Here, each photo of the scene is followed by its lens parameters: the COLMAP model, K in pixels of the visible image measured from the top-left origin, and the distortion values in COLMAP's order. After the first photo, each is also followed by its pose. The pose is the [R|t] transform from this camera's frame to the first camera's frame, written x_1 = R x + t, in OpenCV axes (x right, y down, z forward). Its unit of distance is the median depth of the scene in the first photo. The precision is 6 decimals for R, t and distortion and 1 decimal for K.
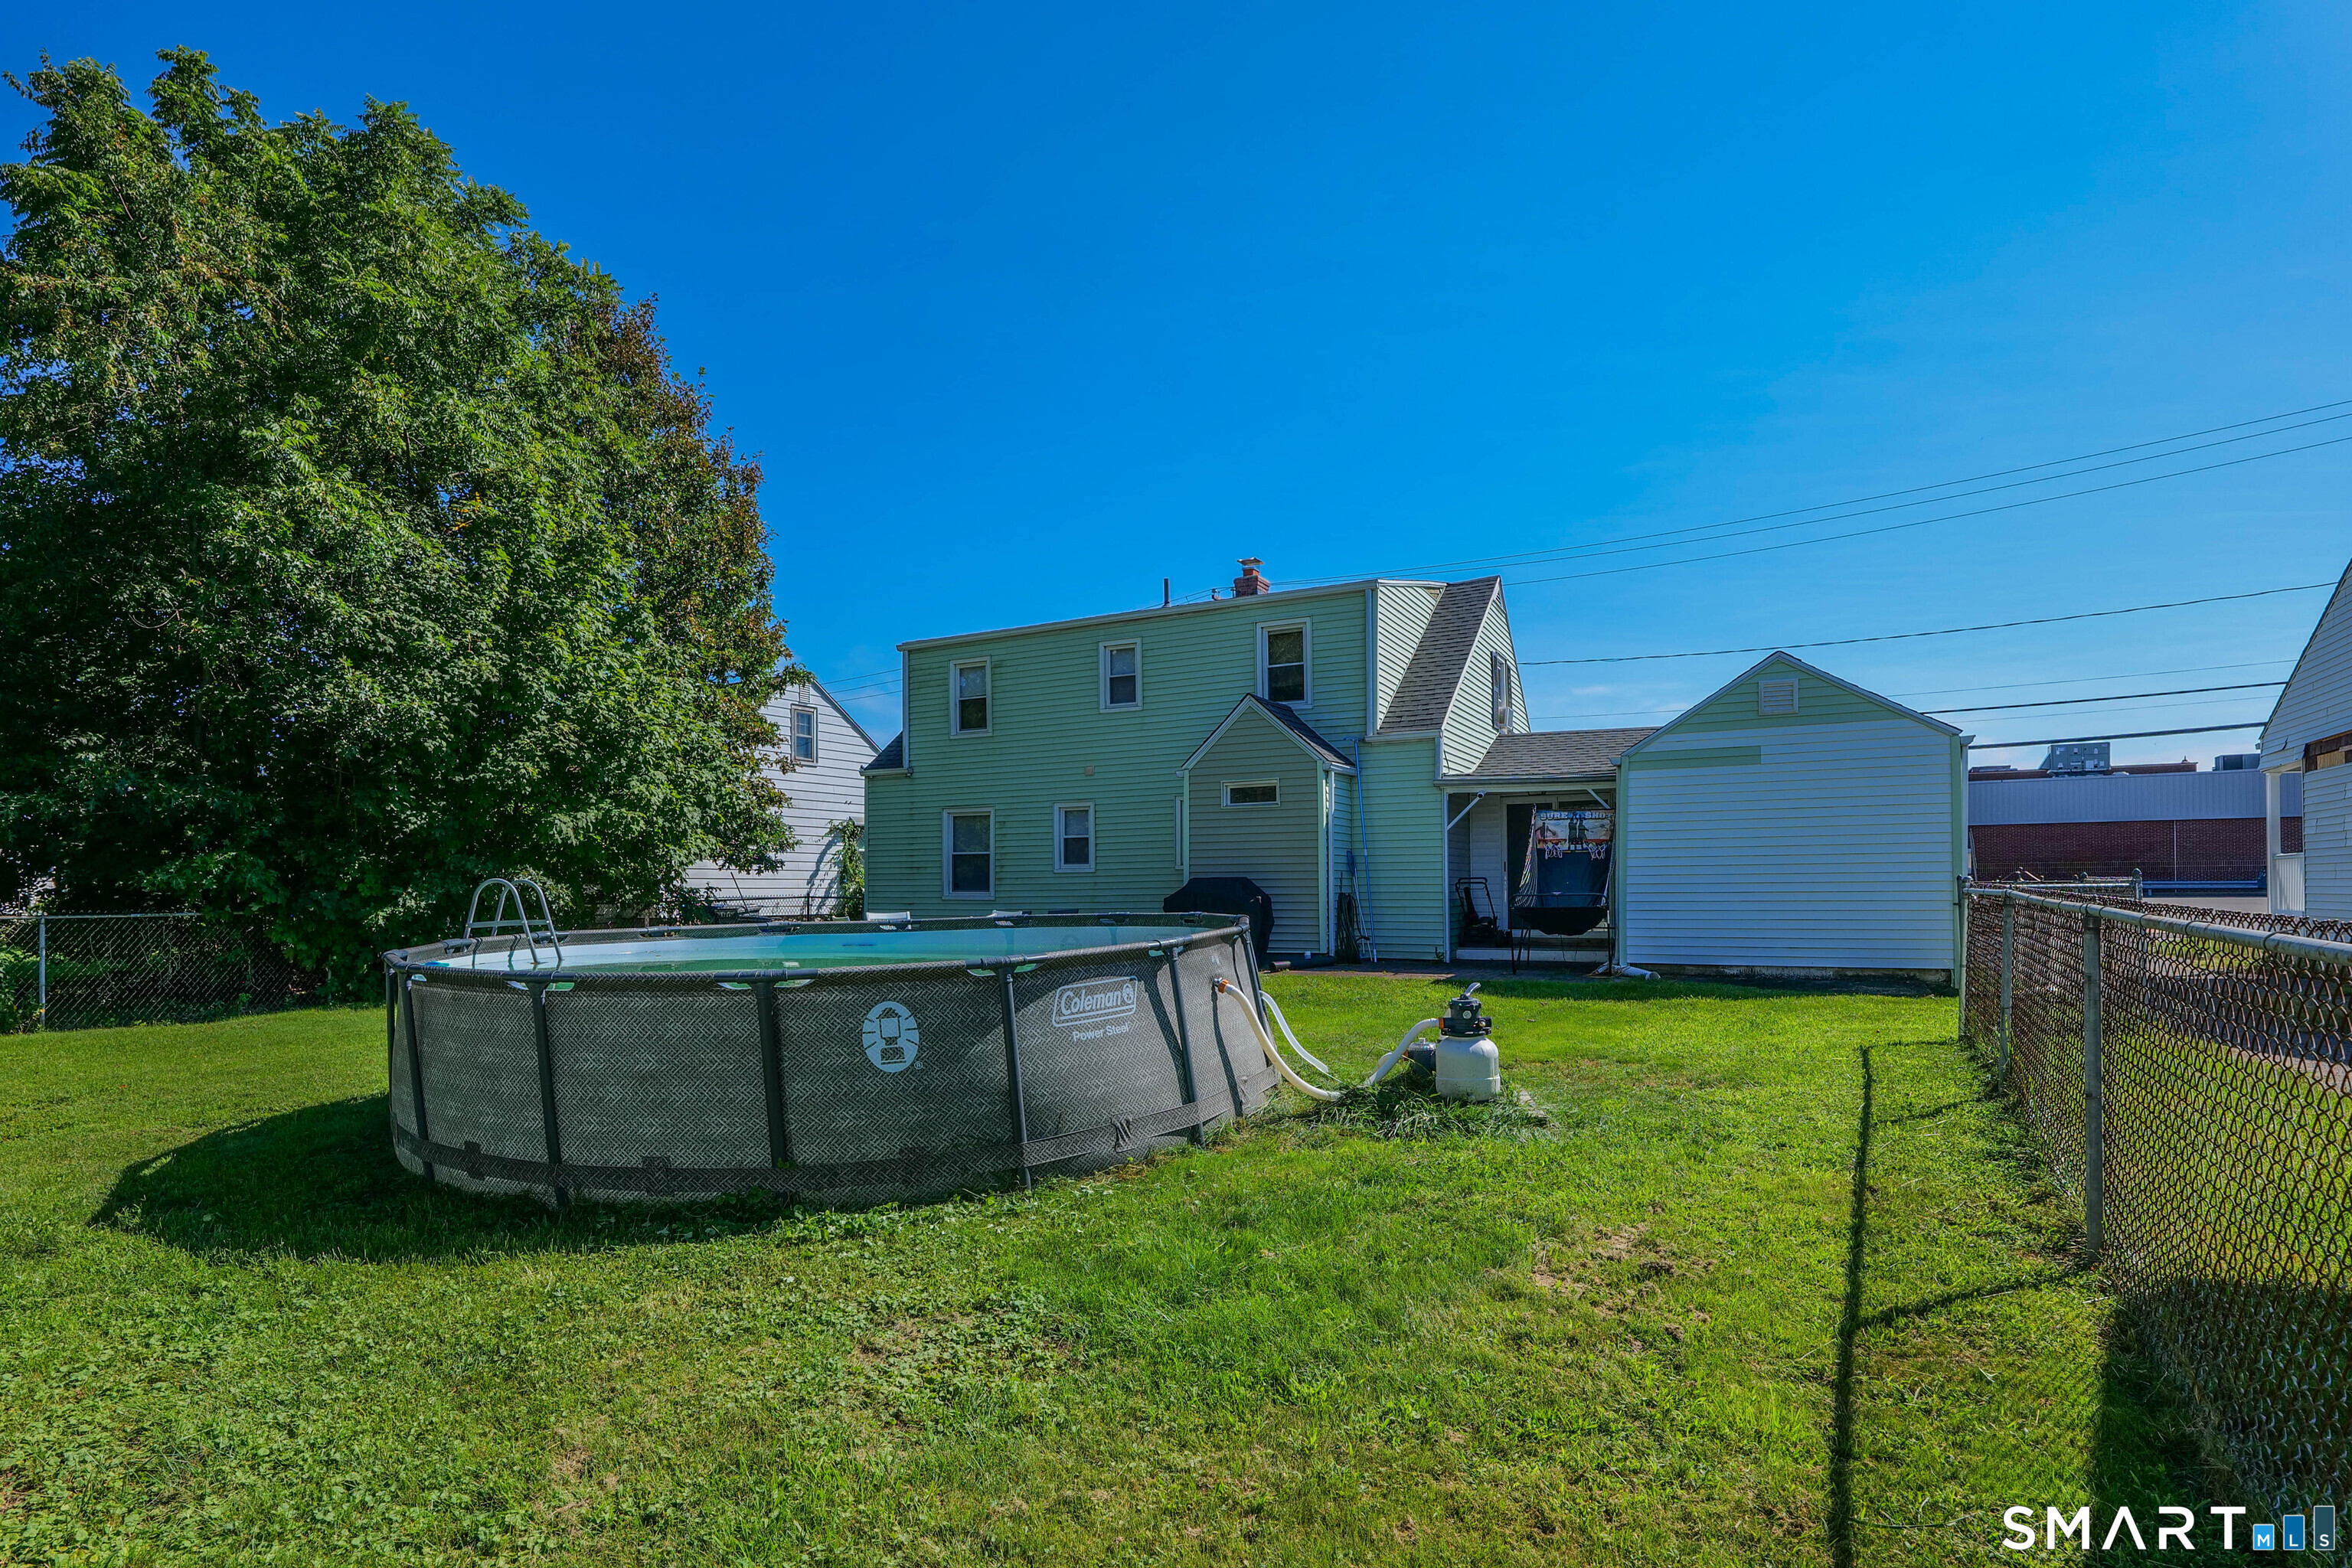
lens RADIAL K [[1238.8, 0, 1120.3], [0, 1238.8, 882.0], [0, 0, 1]] dist [0.006370, 0.000983]
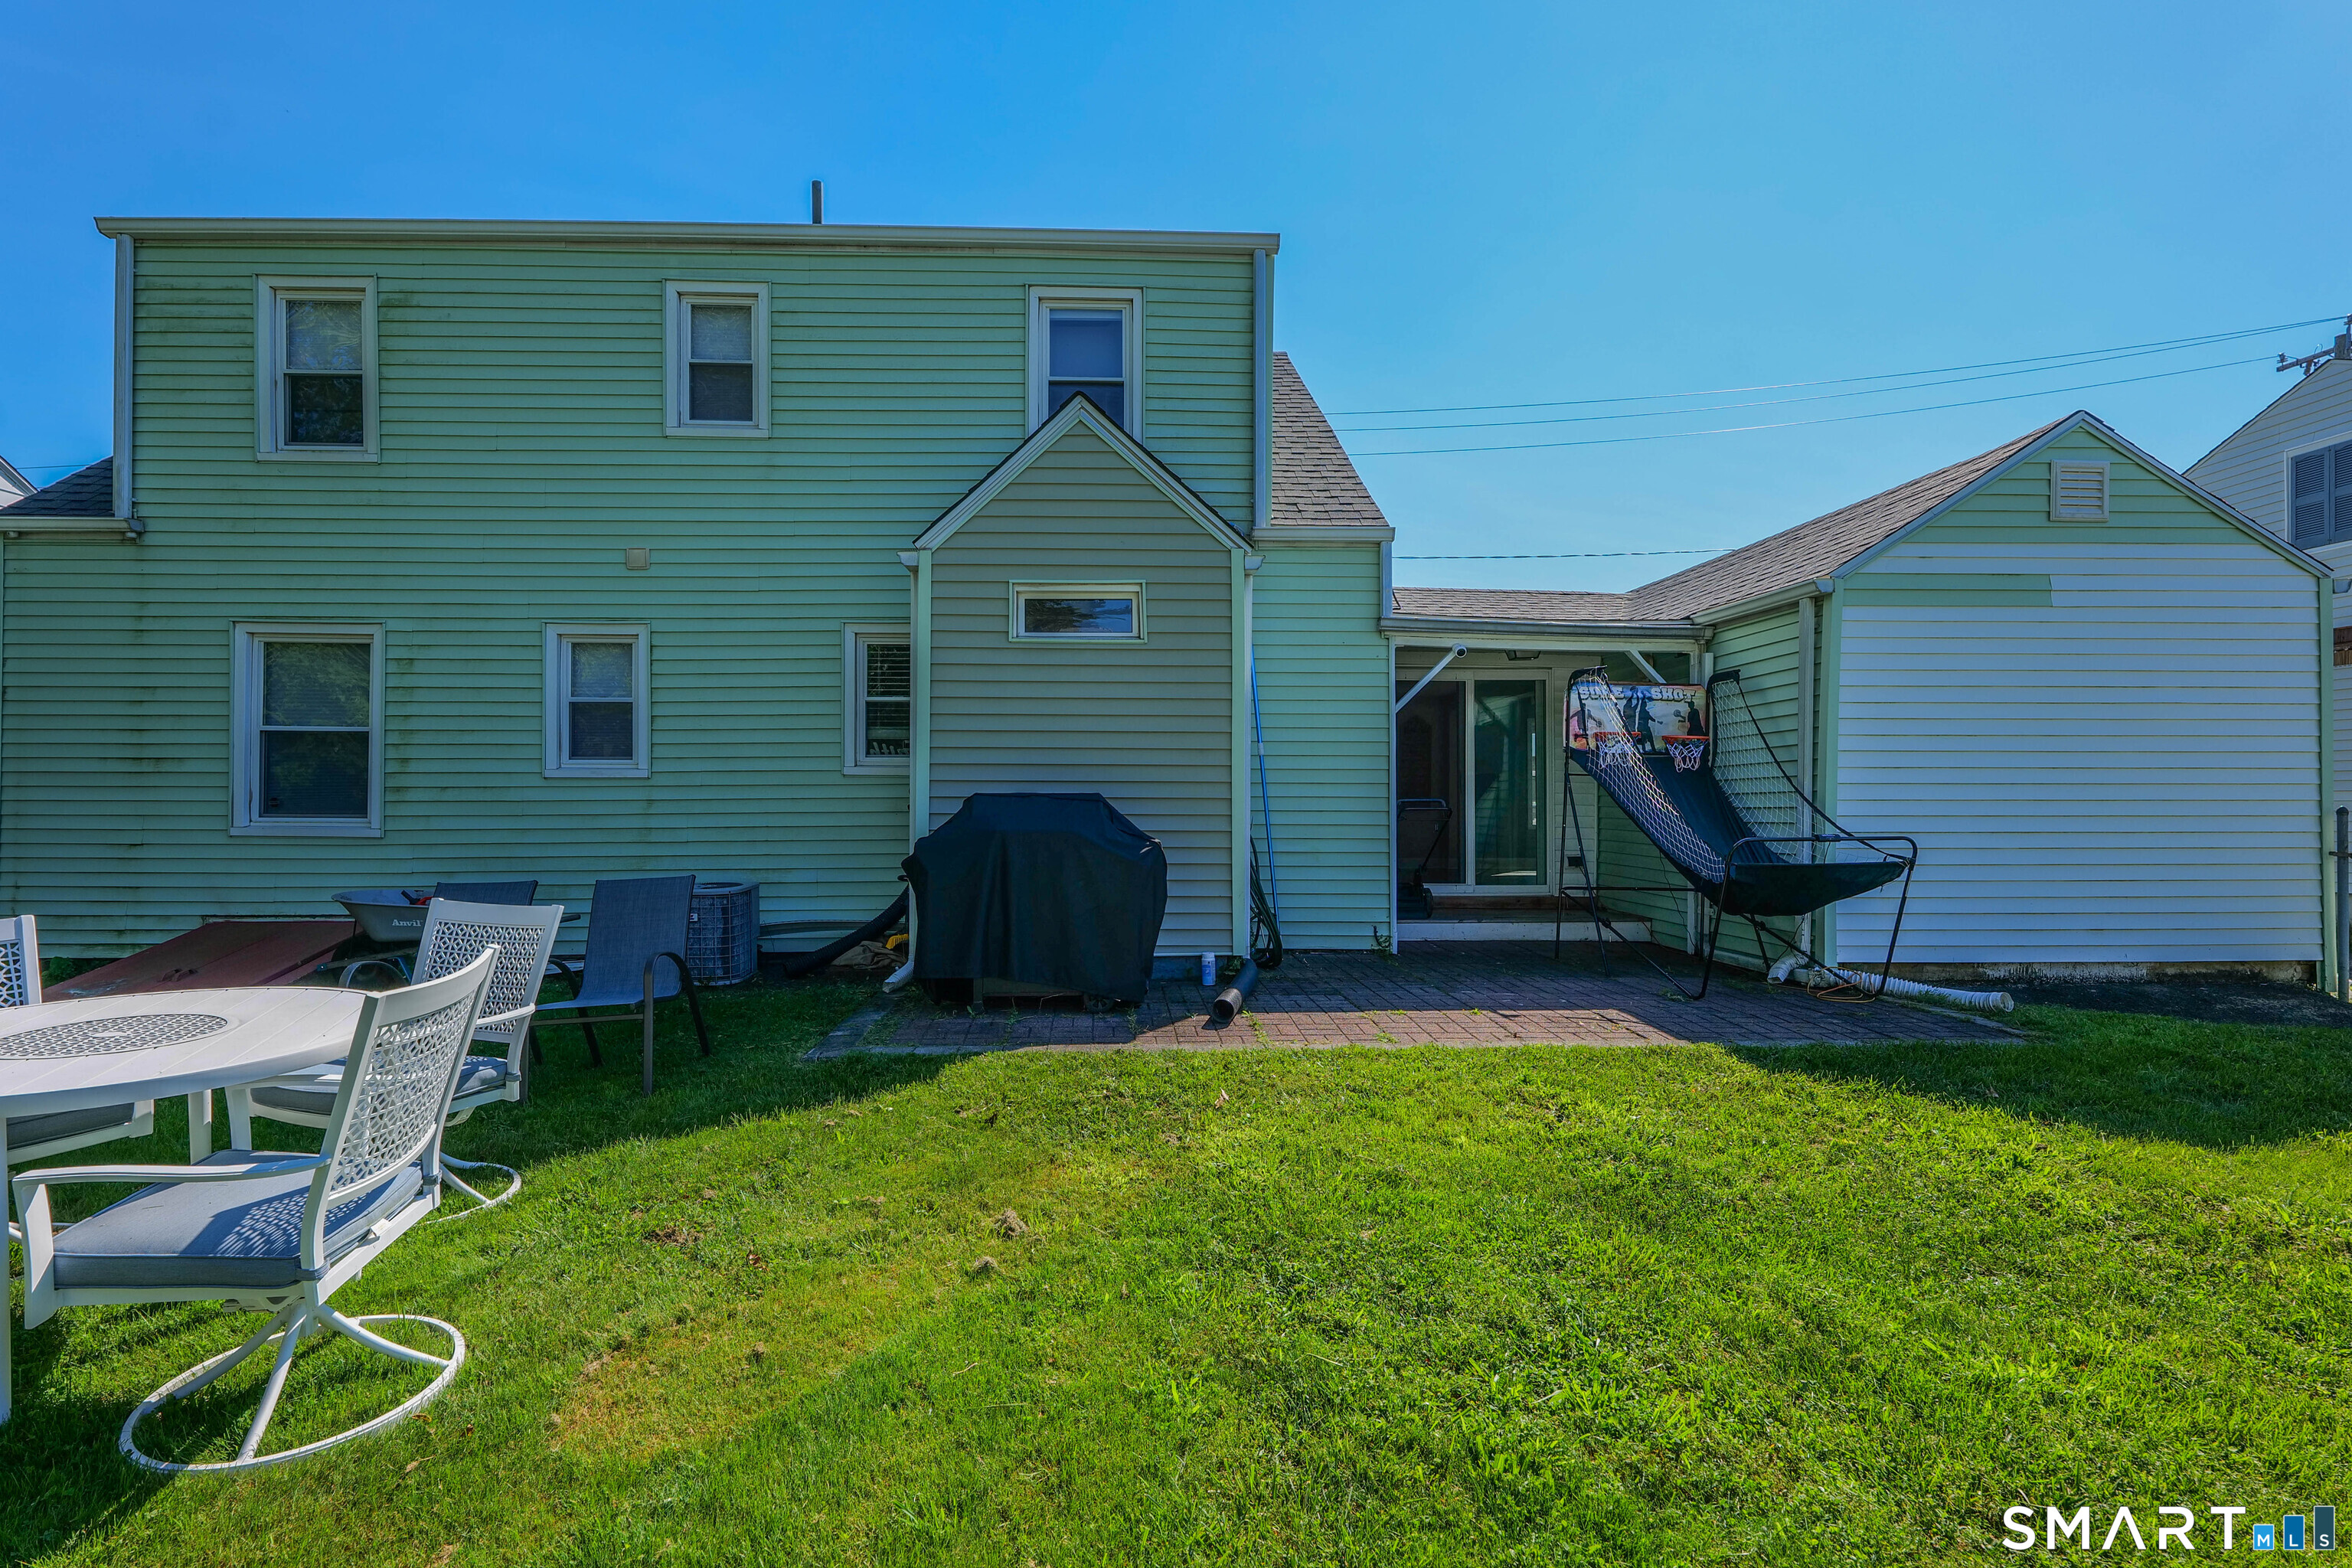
lens RADIAL K [[1114.0, 0, 1137.6], [0, 1114.0, 795.6], [0, 0, 1]] dist [0.005556, -0.000647]
pose [[0.864724, 0.011377, 0.502118, -0.081520], [-0.010926, 0.999933, -0.003842, -0.001756], [-0.502128, -0.002164, 0.864790, 0.623098]]
